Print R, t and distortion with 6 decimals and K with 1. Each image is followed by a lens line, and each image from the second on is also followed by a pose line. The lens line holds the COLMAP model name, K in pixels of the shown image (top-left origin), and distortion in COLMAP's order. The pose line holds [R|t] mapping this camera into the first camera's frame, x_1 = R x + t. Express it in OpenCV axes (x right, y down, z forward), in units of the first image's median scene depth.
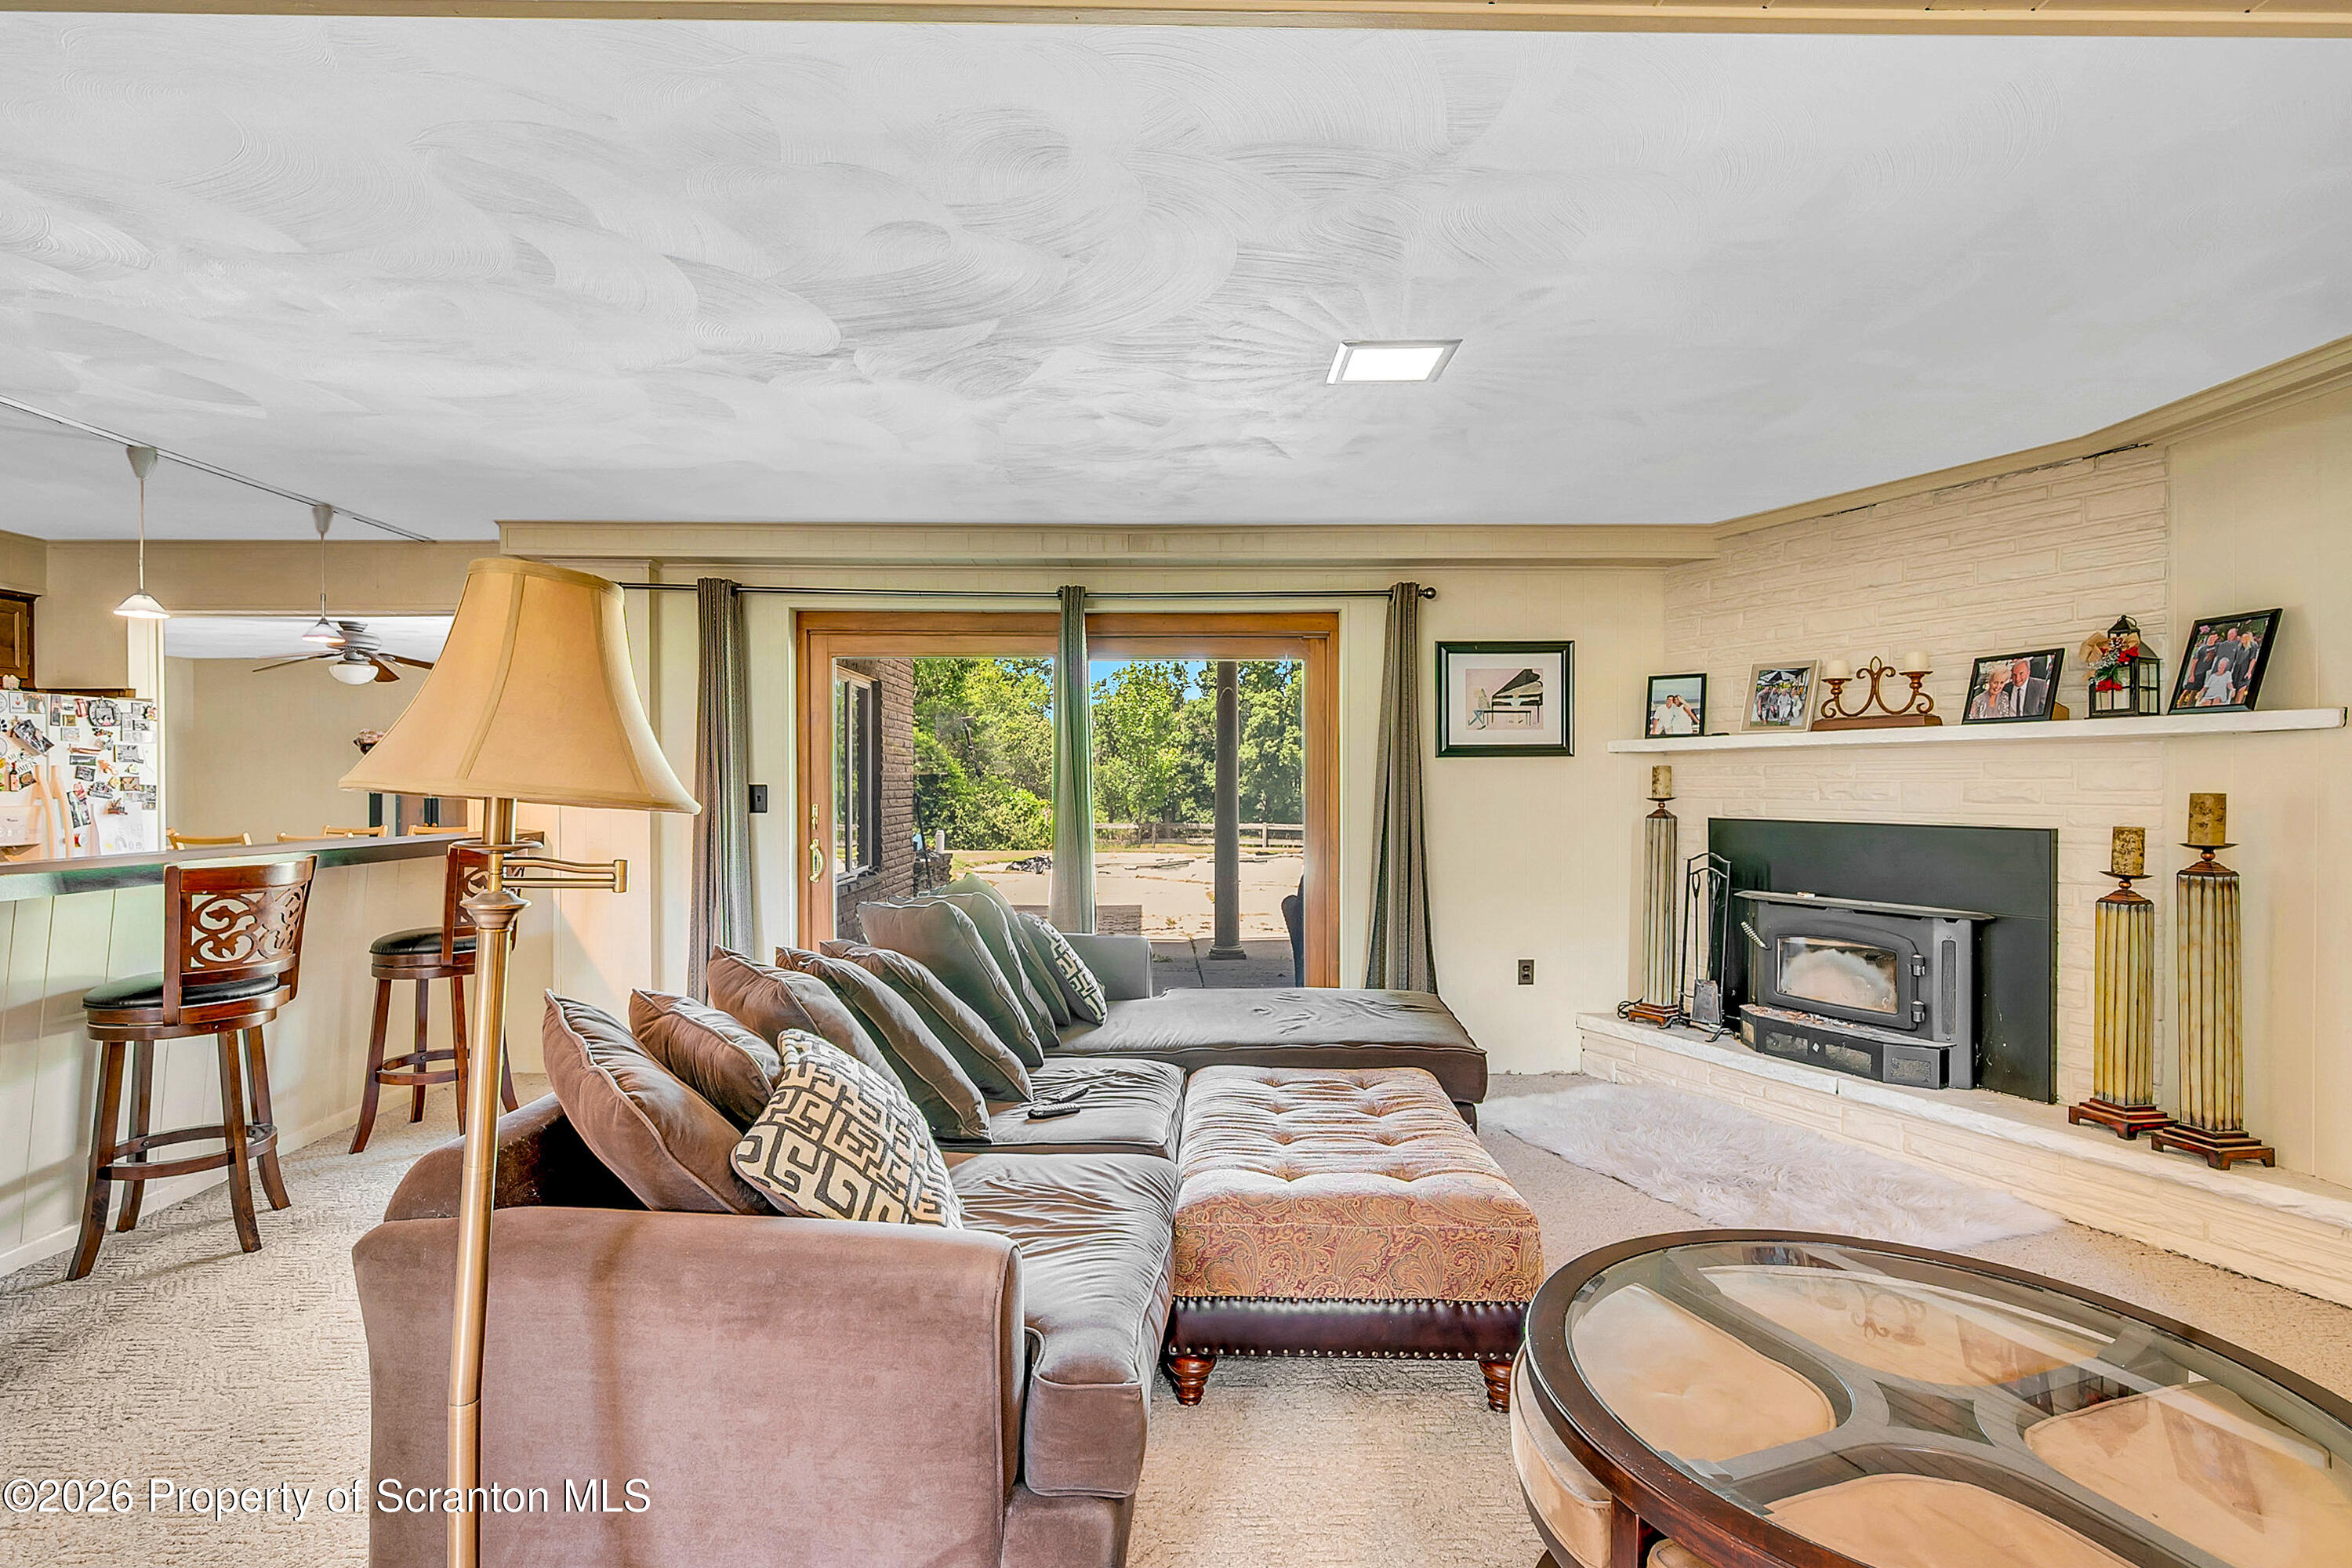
lens RADIAL K [[1021.2, 0, 1176.0], [0, 1021.2, 784.0], [0, 0, 1]] dist [-0.000096, 0.000058]
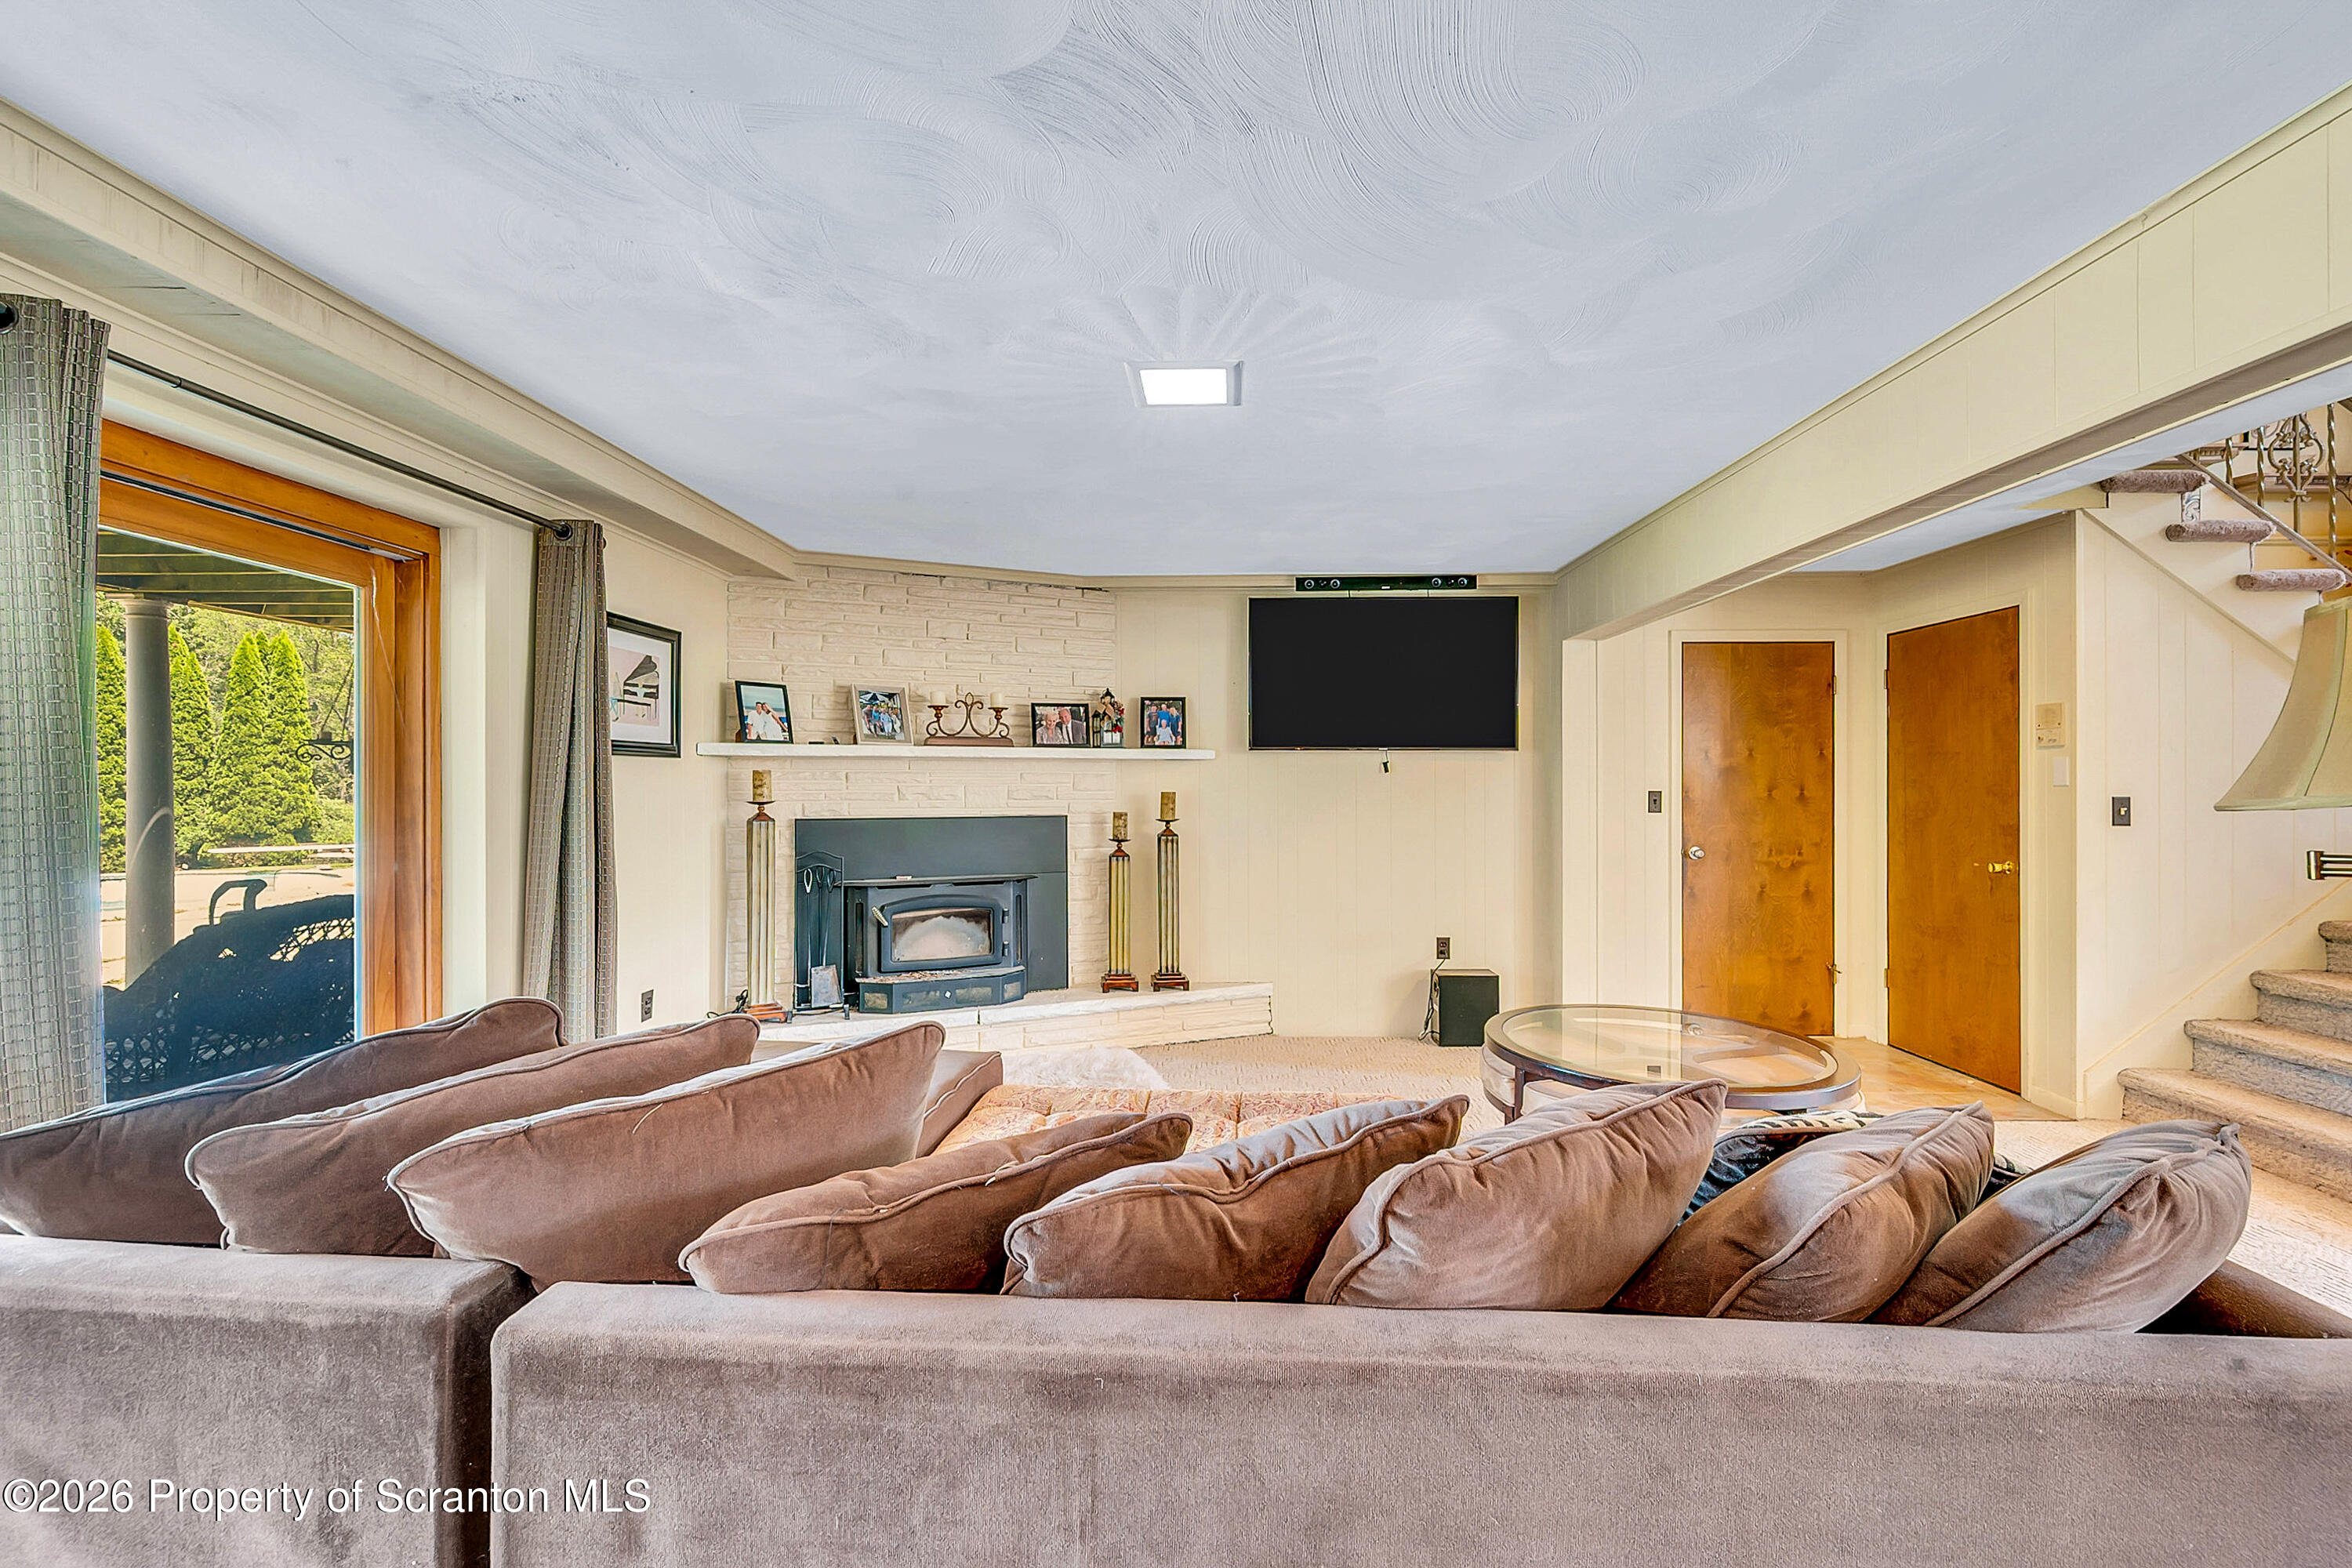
lens RADIAL K [[932.5, 0, 1174.5], [0, 932.5, 795.1], [0, 0, 1]] dist [0.000108, 0.000140]
pose [[0.118914, -0.001521, 0.992903, -0.500924], [0.003898, 0.999992, 0.001065, 0.009788], [-0.992897, 0.003743, 0.118919, 0.586413]]
